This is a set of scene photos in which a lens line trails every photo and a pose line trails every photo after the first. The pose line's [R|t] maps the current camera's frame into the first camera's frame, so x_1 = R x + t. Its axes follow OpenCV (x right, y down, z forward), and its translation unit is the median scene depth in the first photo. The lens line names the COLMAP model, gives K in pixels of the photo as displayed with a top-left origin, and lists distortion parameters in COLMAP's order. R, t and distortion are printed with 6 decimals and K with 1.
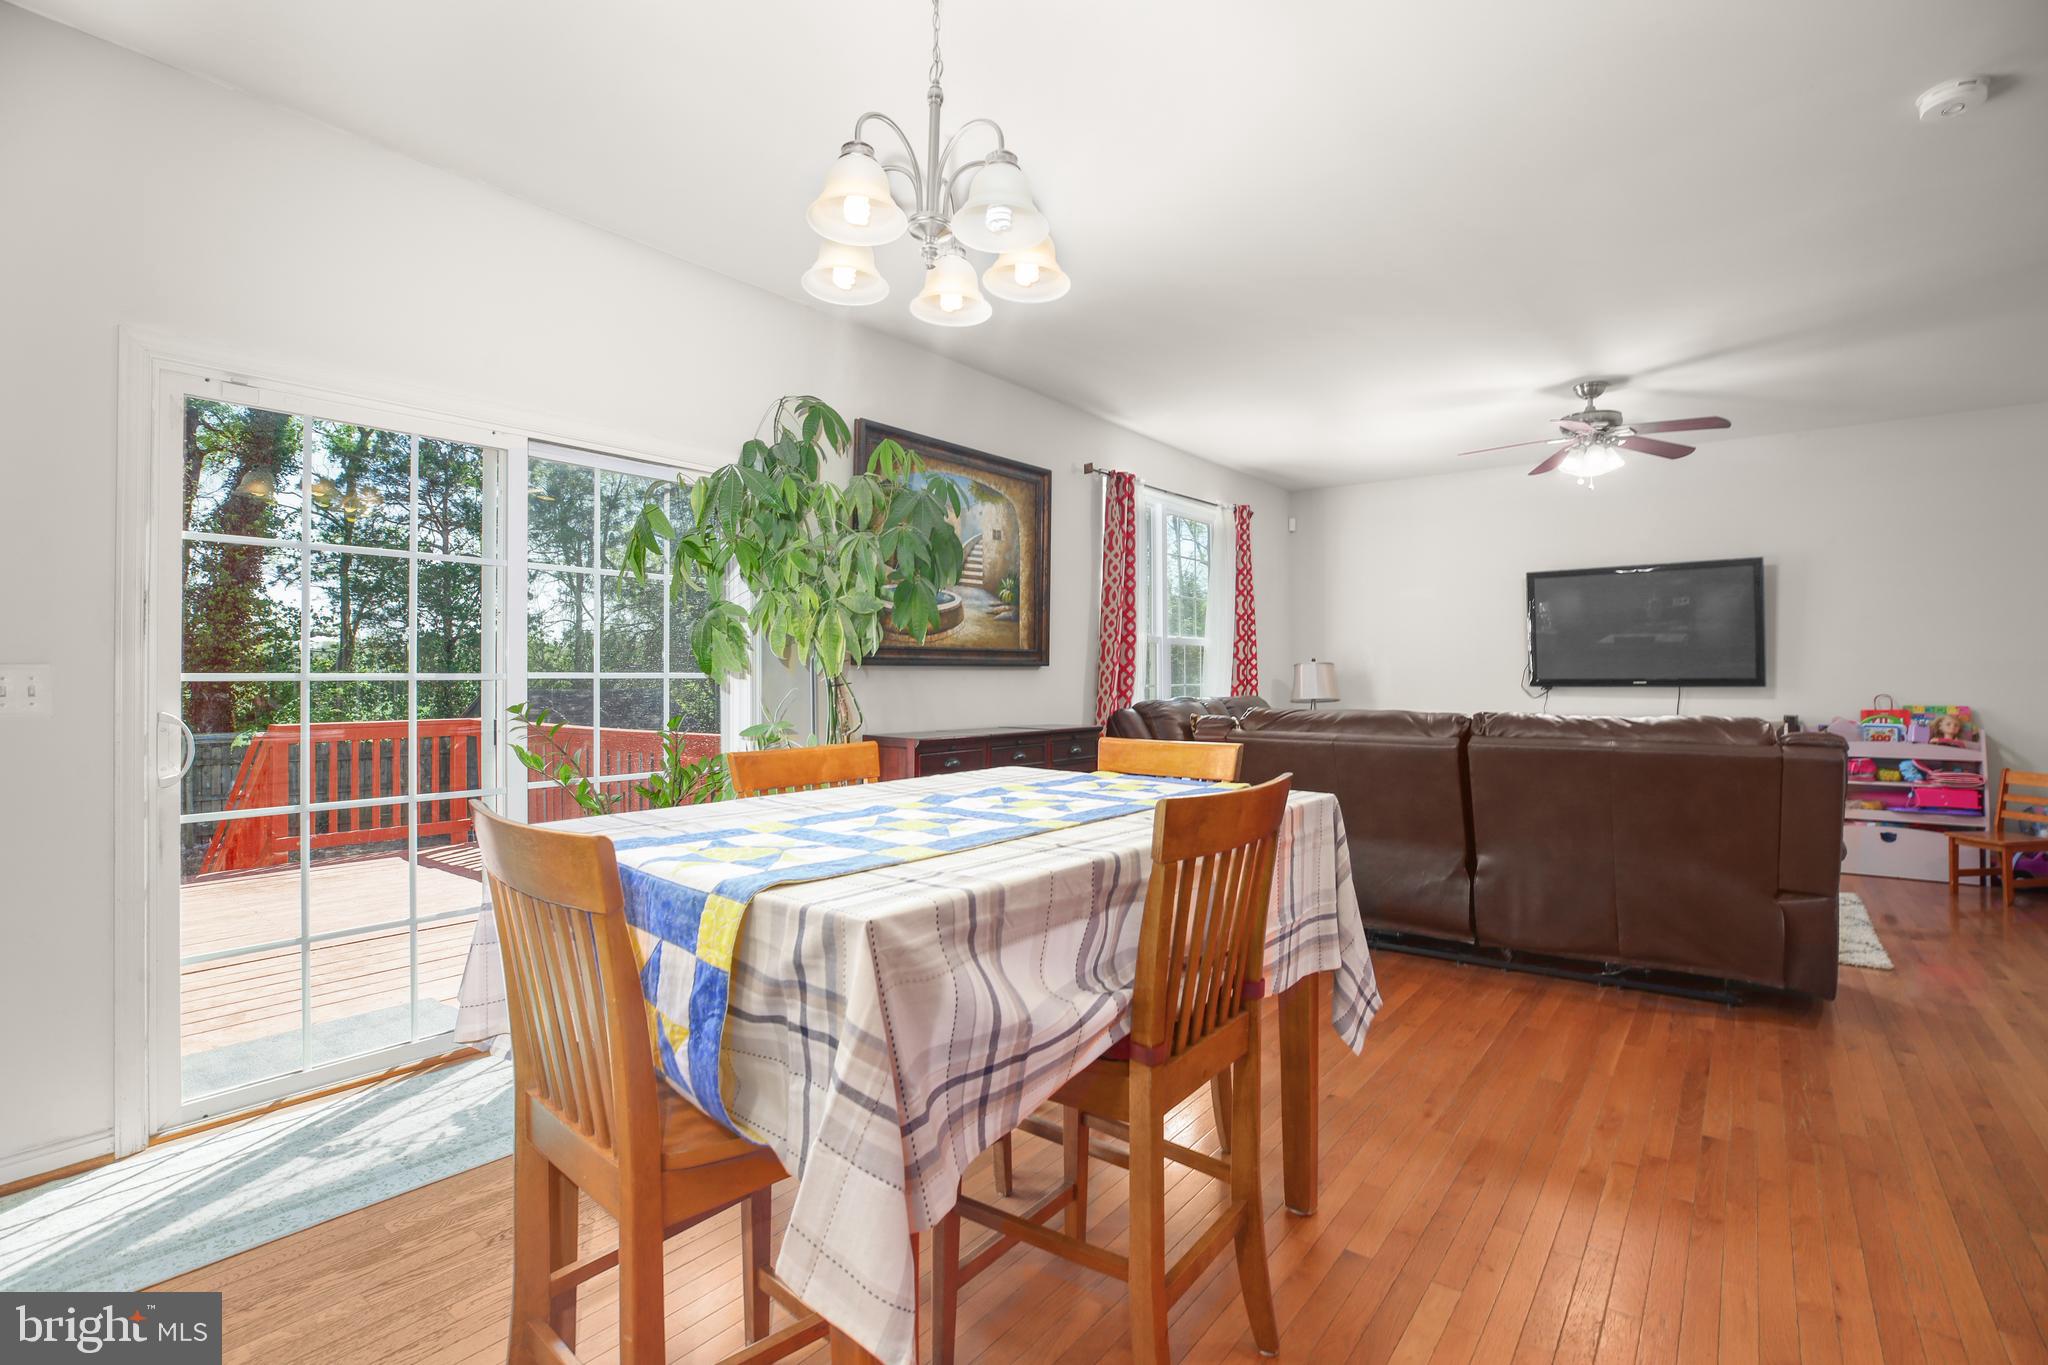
lens RADIAL K [[947.3, 0, 1022.9], [0, 947.3, 670.5], [0, 0, 1]] dist [-0.035460, 0.006579]
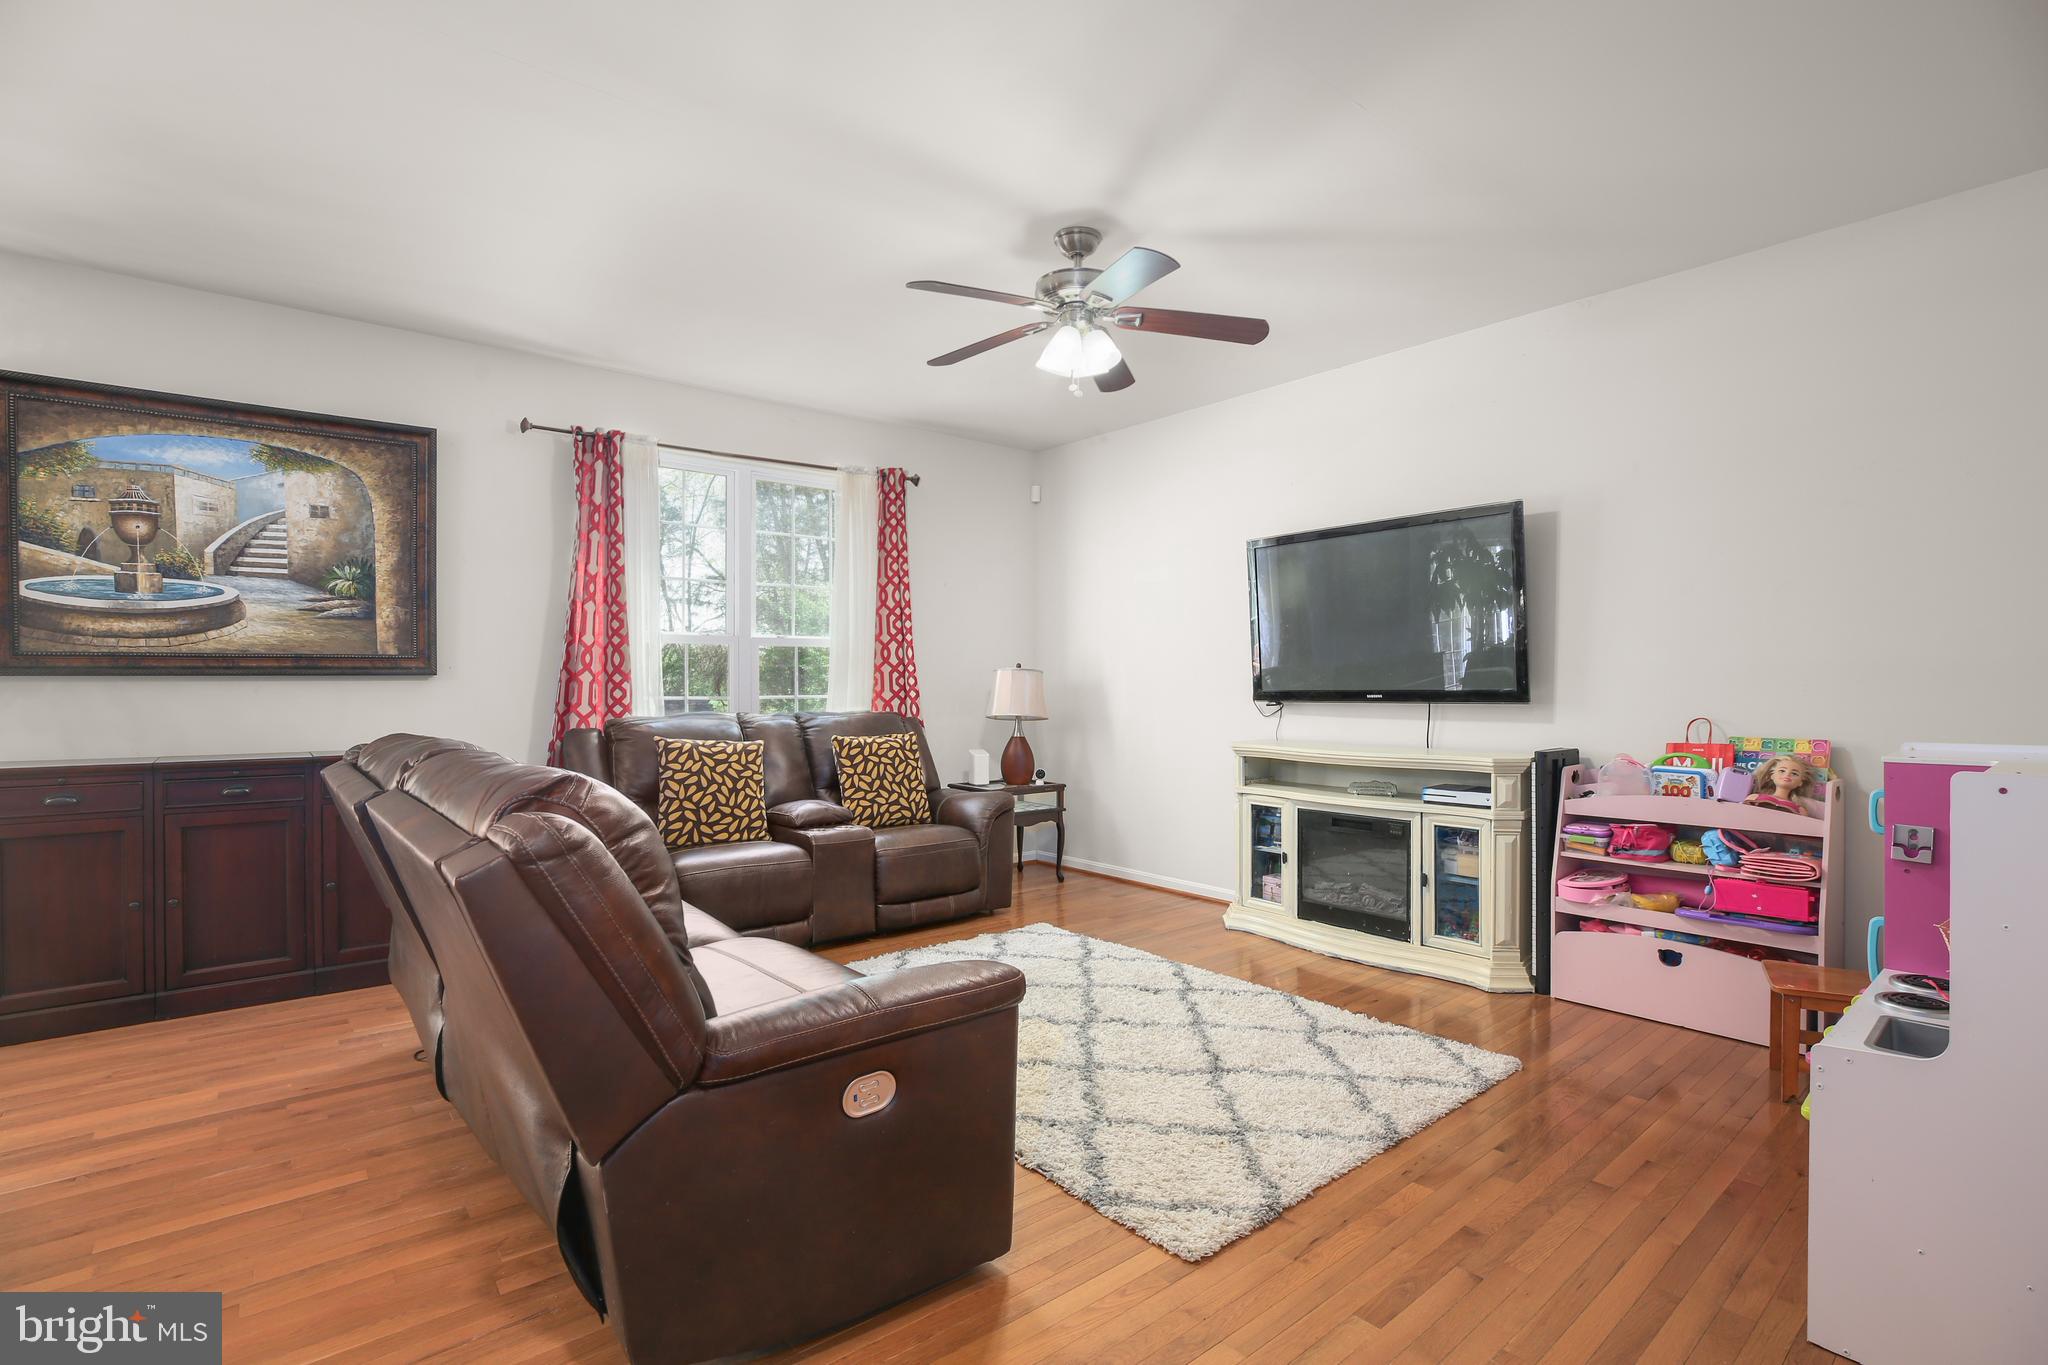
lens RADIAL K [[947.3, 0, 1027.1], [0, 947.3, 694.2], [0, 0, 1]] dist [-0.035460, 0.006579]
pose [[0.977133, 0.001659, -0.212623, 0.686000], [0.002122, 0.999844, 0.017554, -0.001283], [0.212619, -0.017604, 0.976977, 0.337899]]
